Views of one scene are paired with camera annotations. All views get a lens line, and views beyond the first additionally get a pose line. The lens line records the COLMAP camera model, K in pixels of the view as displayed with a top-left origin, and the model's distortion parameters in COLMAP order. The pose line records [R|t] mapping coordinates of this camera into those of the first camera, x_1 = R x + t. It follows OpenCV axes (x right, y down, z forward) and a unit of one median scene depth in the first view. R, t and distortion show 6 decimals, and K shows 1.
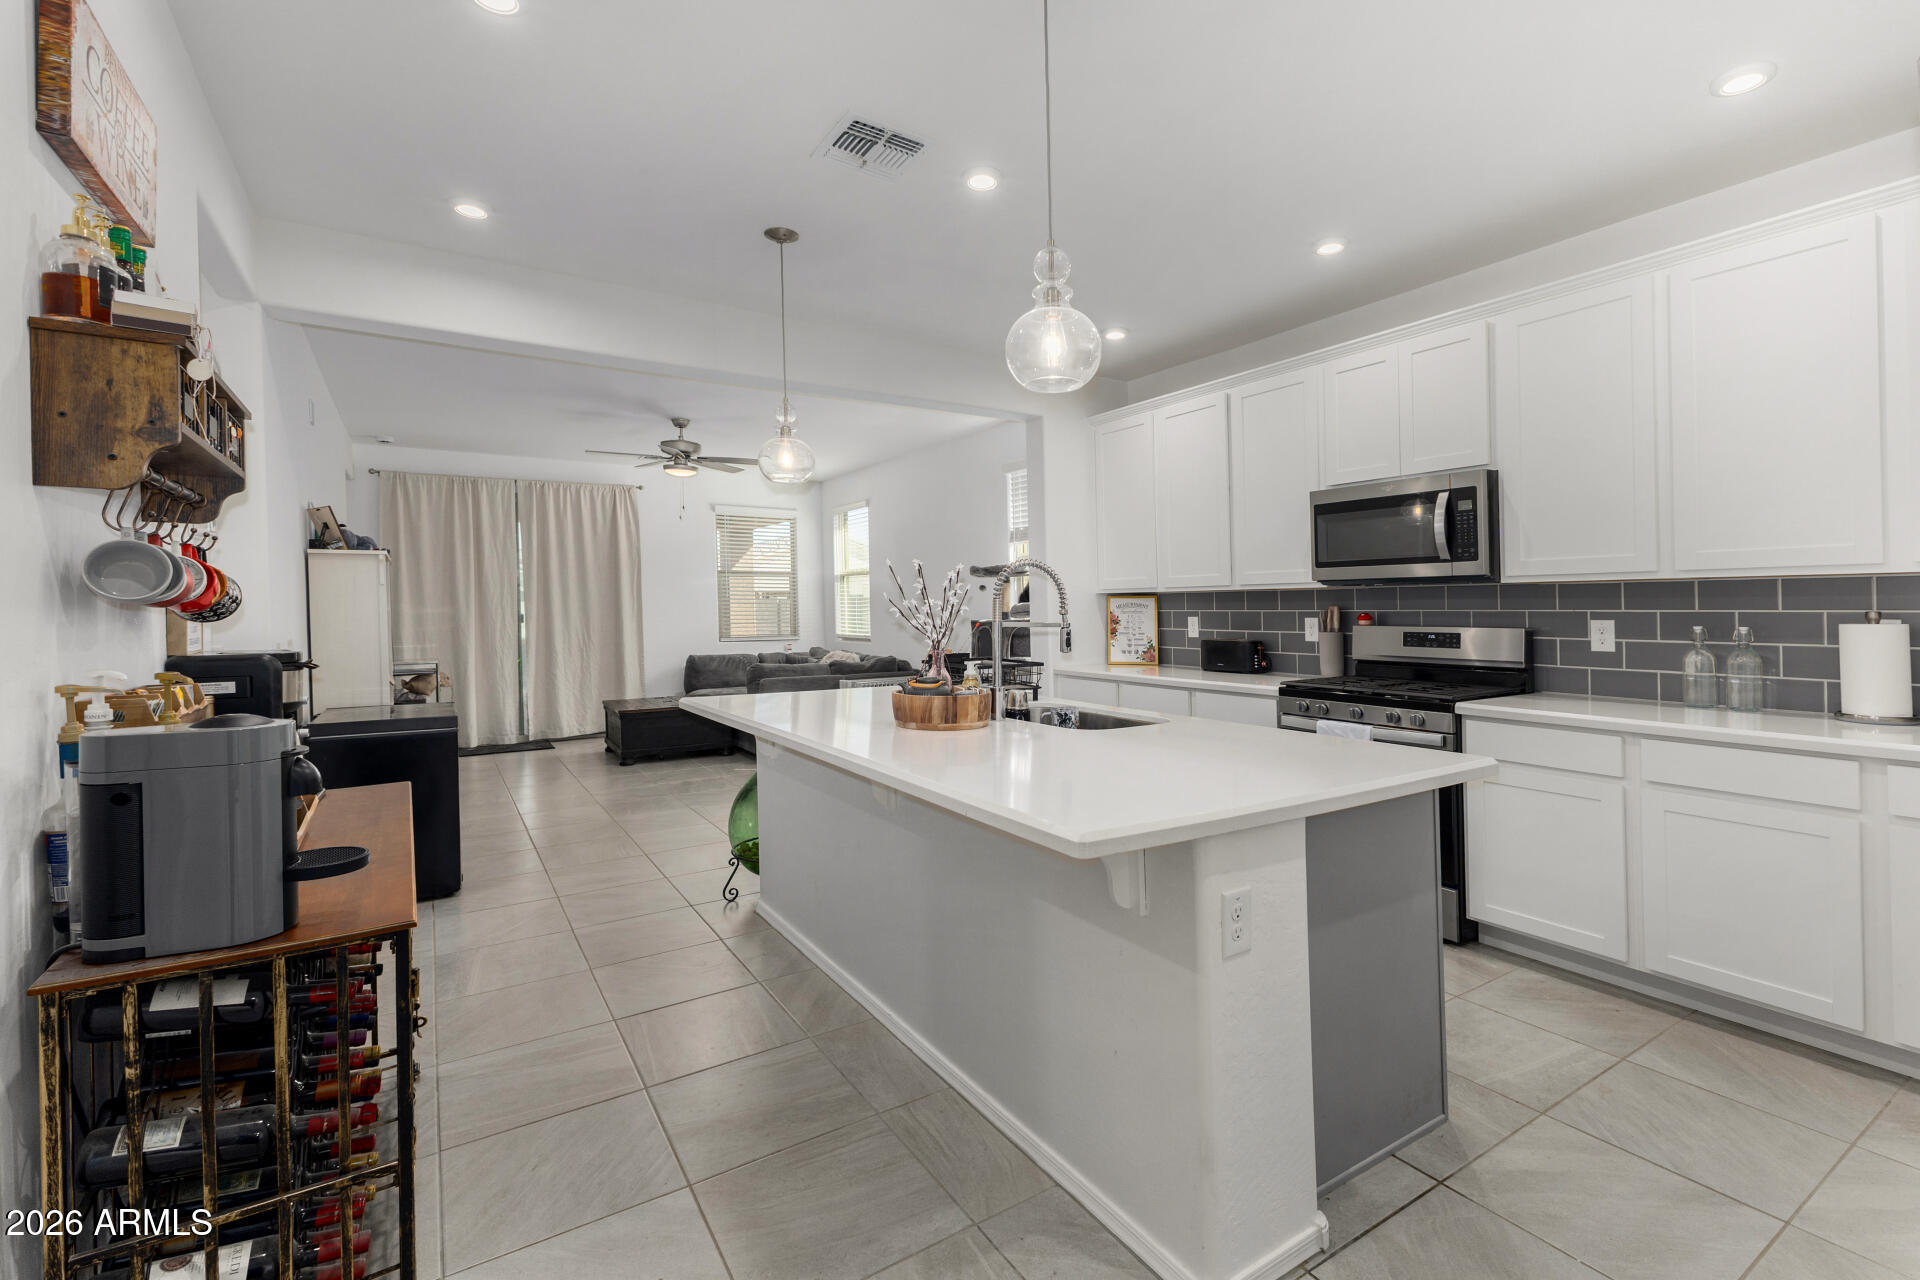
lens RADIAL K [[838.7, 0, 994.7], [0, 838.7, 643.9], [0, 0, 1]] dist [0.011915, -0.009778]
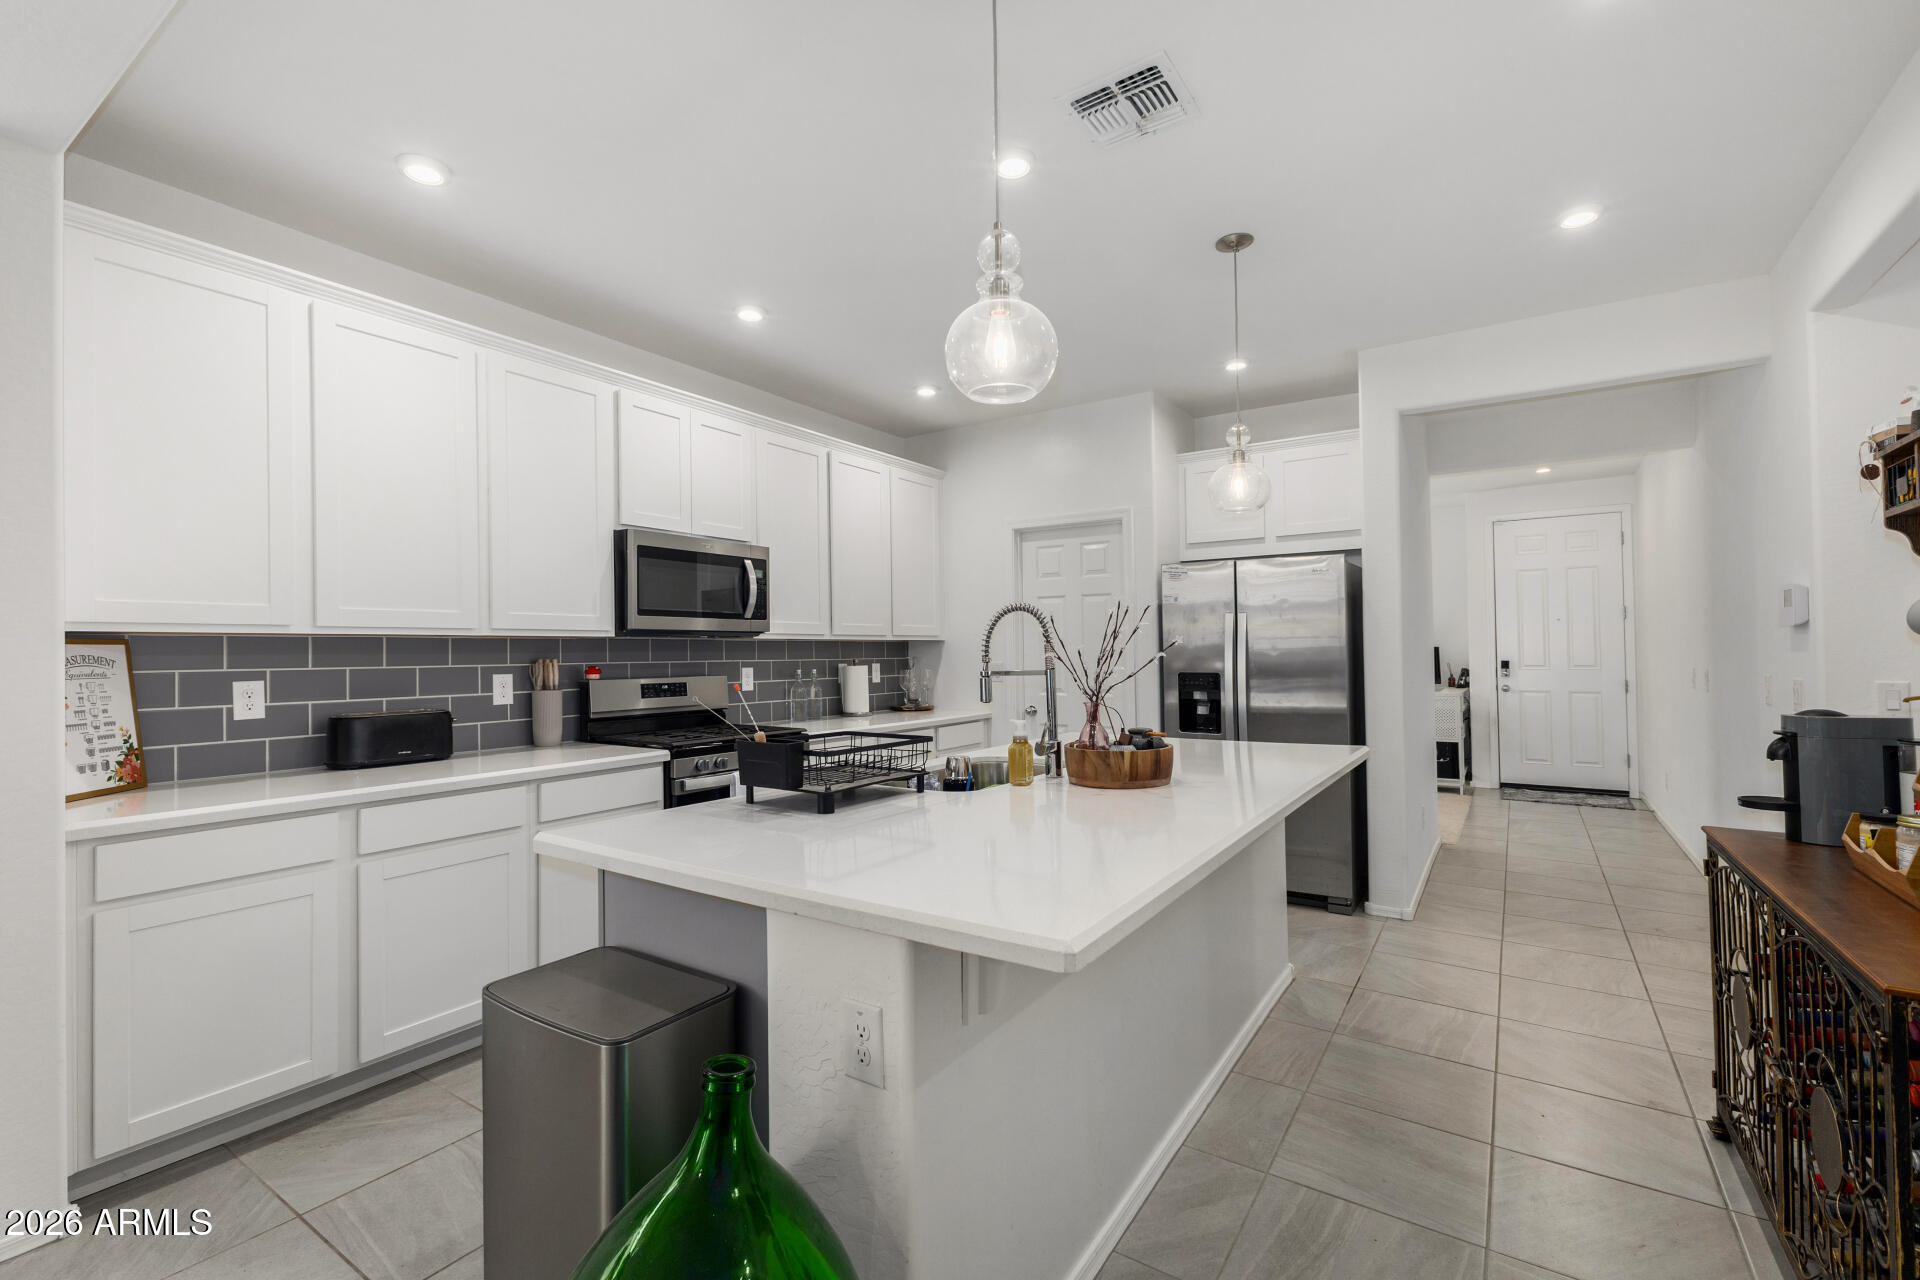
lens RADIAL K [[830.6, 0, 967.5], [0, 830.6, 647.9], [0, 0, 1]] dist [-0.004937, -0.000073]
pose [[-0.397304, 0.021117, 0.917444, -0.565016], [0.058066, 0.998310, 0.002167, -0.036686], [-0.915848, 0.054134, -0.397859, 1.037864]]
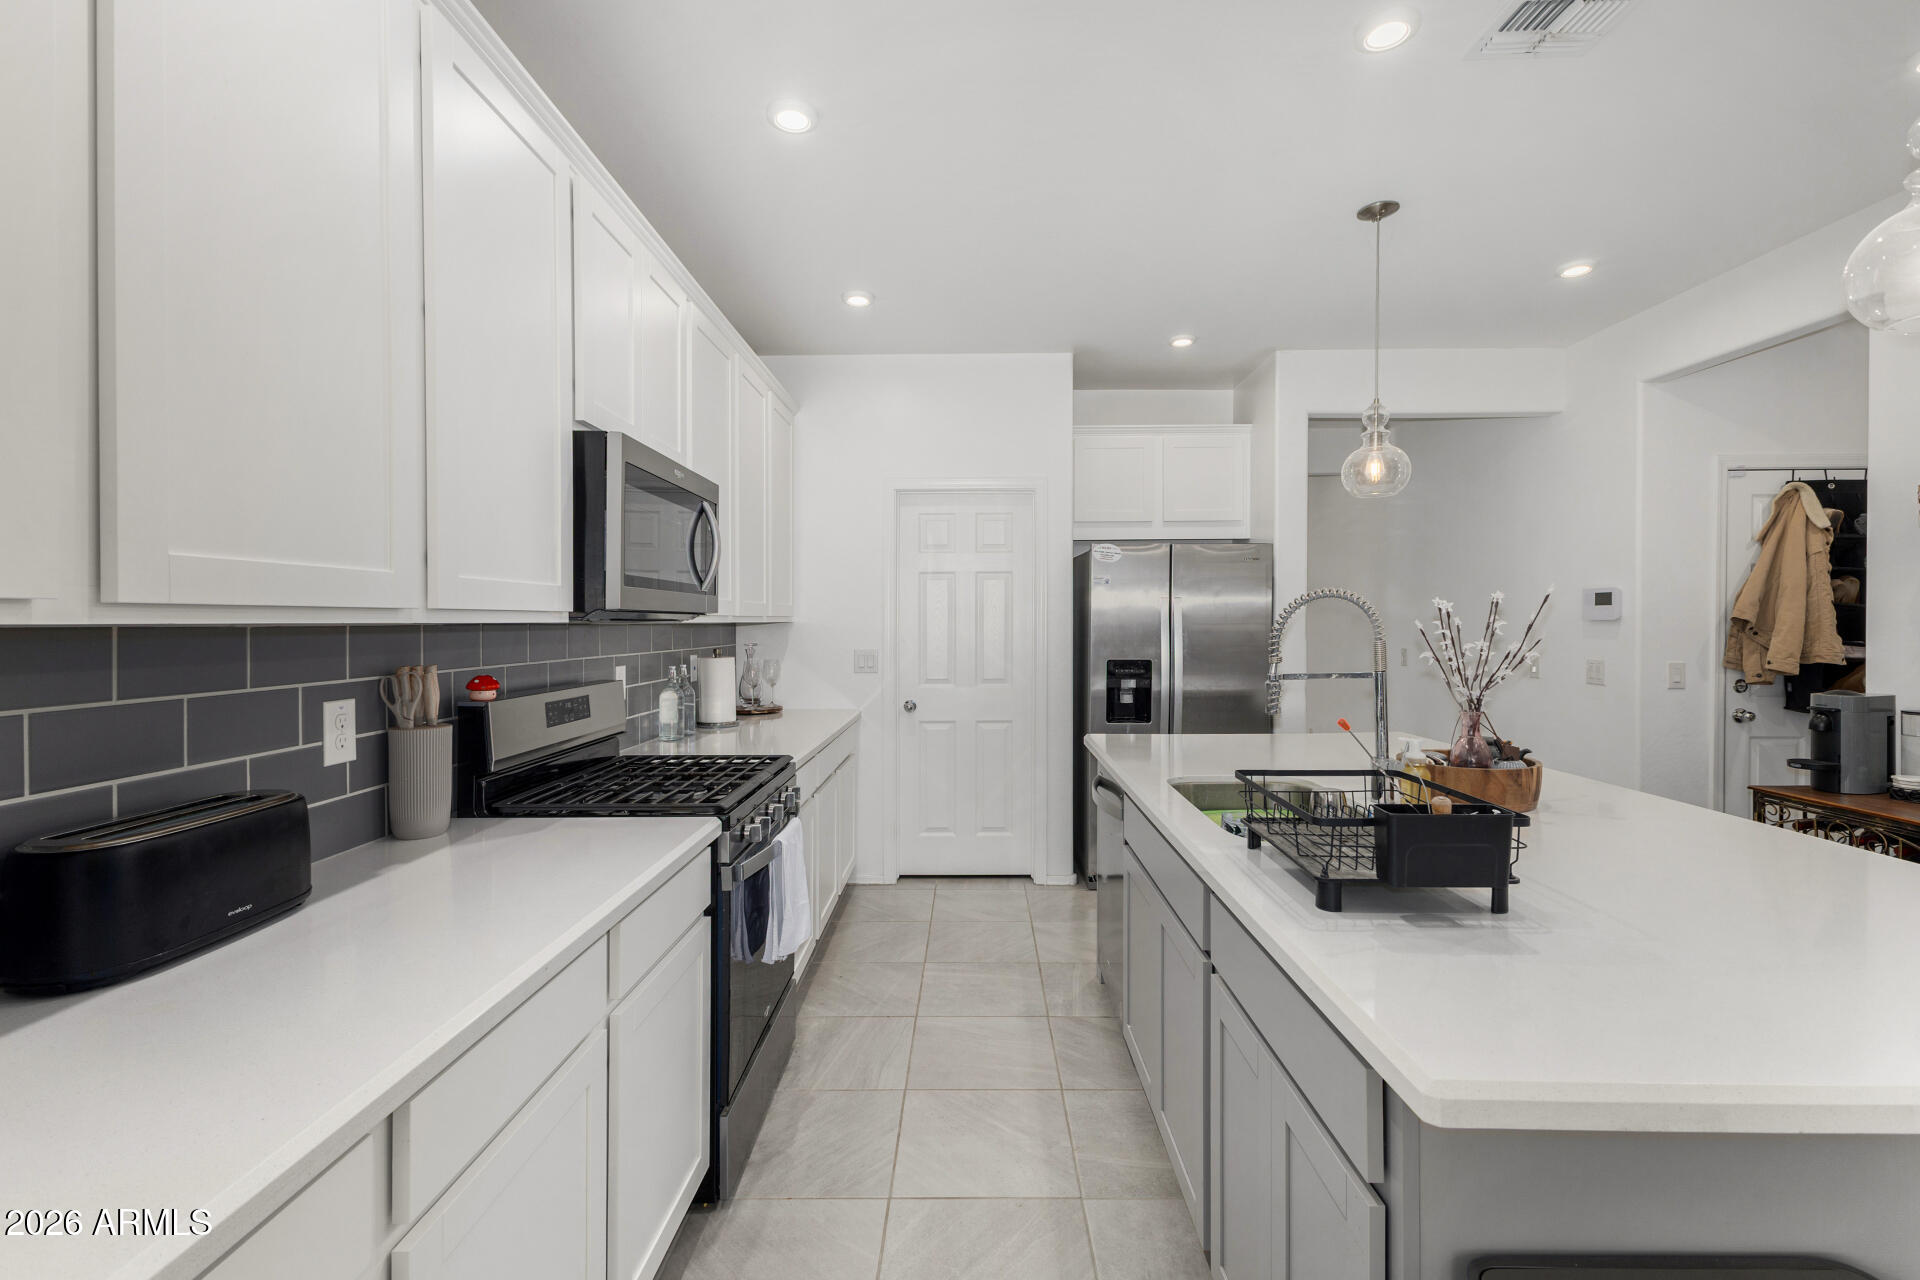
lens RADIAL K [[849.8, 0, 968.5], [0, 849.8, 606.2], [0, 0, 1]] dist [-0.019023, -0.000214]
pose [[-0.829505, 0.026168, 0.557885, -0.074381], [0.042961, 0.998932, 0.017022, -0.076782], [-0.556844, 0.038087, -0.829743, 1.314357]]
